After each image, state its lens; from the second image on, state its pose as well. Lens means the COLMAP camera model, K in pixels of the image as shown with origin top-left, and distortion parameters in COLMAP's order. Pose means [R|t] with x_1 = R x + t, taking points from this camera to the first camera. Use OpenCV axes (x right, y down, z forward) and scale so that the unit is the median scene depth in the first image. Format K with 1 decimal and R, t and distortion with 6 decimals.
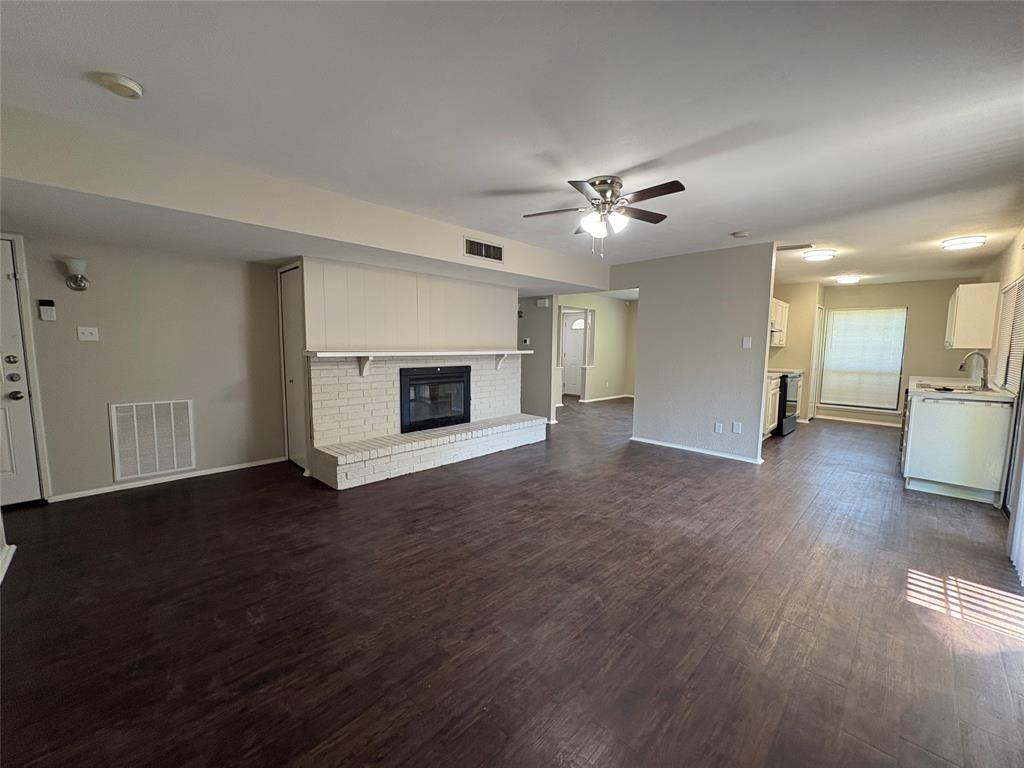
lens RADIAL K [[408.5, 0, 512.5], [0, 408.5, 382.7], [0, 0, 1]] dist [0.000066, 0.000139]
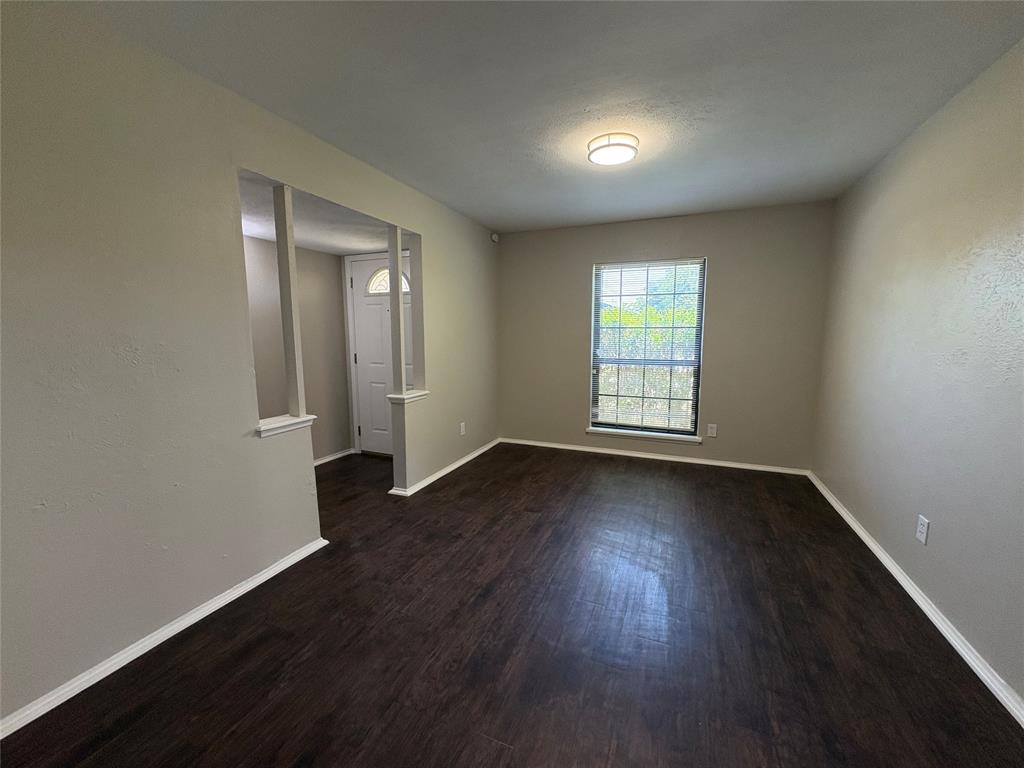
lens RADIAL K [[408.5, 0, 512.5], [0, 408.5, 382.7], [0, 0, 1]] dist [0.000066, 0.000139]
pose [[0.923996, -0.057775, 0.378012, 0.305897], [0.047493, 0.998205, 0.036477, -0.131320], [-0.379441, -0.015752, 0.925082, 1.461456]]
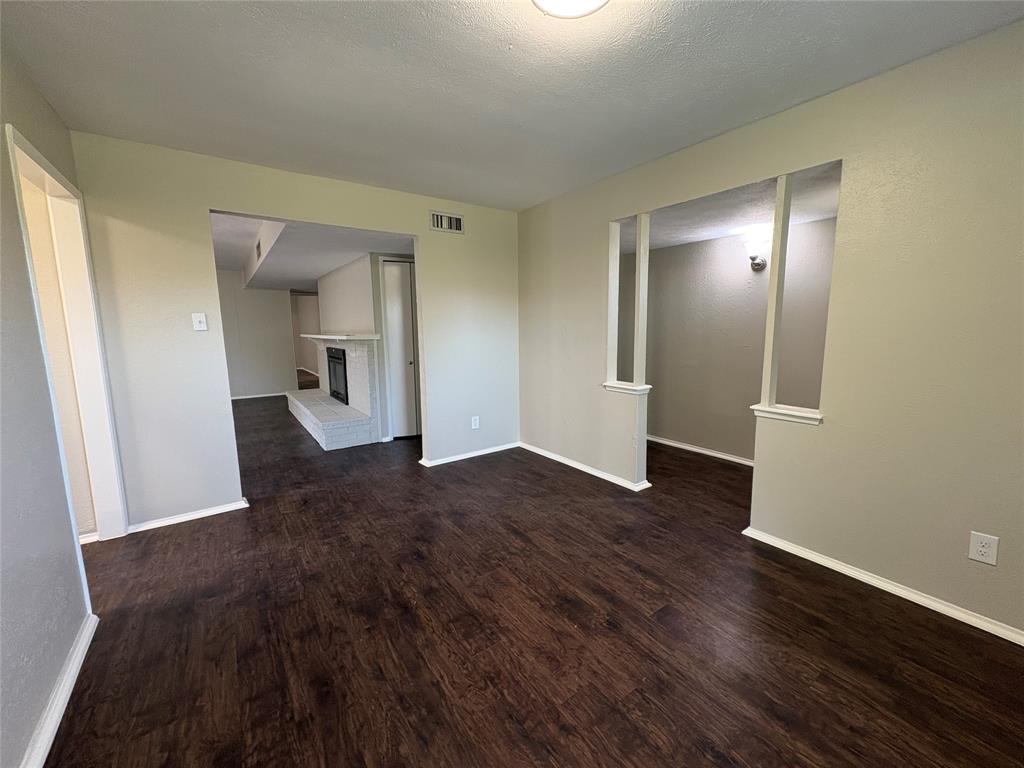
lens RADIAL K [[408.5, 0, 512.5], [0, 408.5, 382.7], [0, 0, 1]] dist [0.000066, 0.000139]
pose [[-0.168240, 0.126079, -0.977650, 1.043789], [-0.087765, 0.985932, 0.142251, -0.173499], [0.981831, 0.109736, -0.154808, 2.003554]]
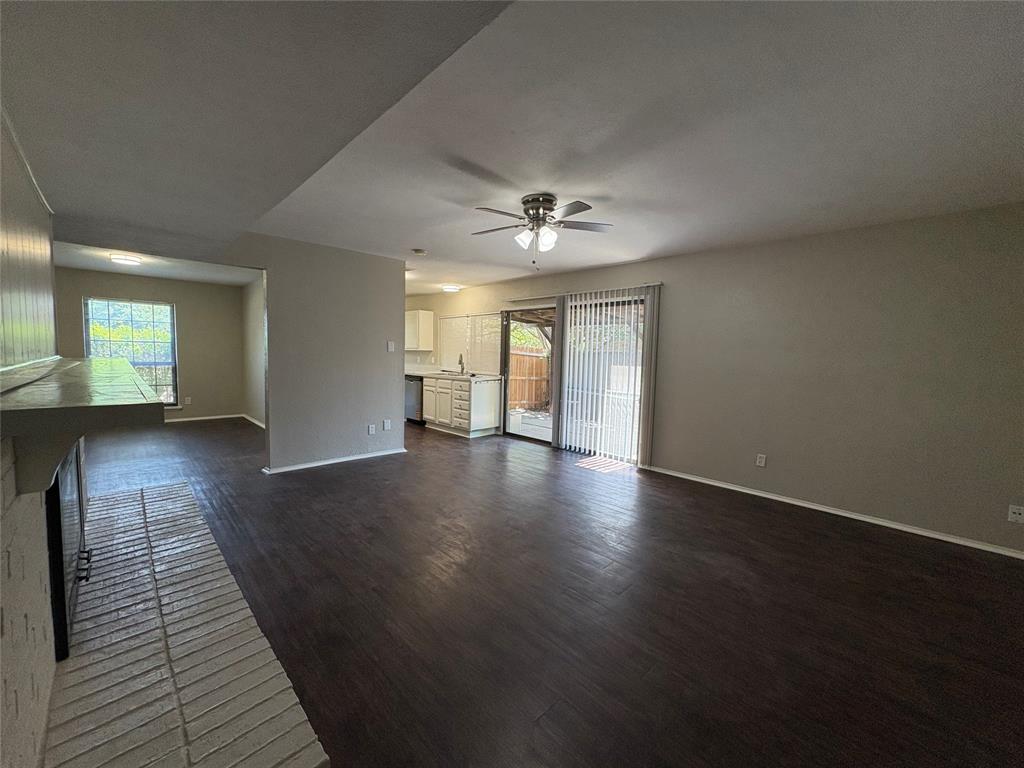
lens RADIAL K [[408.5, 0, 512.5], [0, 408.5, 382.7], [0, 0, 1]] dist [0.000066, 0.000139]
pose [[0.023955, -0.081974, 0.996347, -0.595723], [0.074260, 0.994025, 0.079997, -0.072085], [-0.996951, 0.072073, 0.029900, 0.737059]]
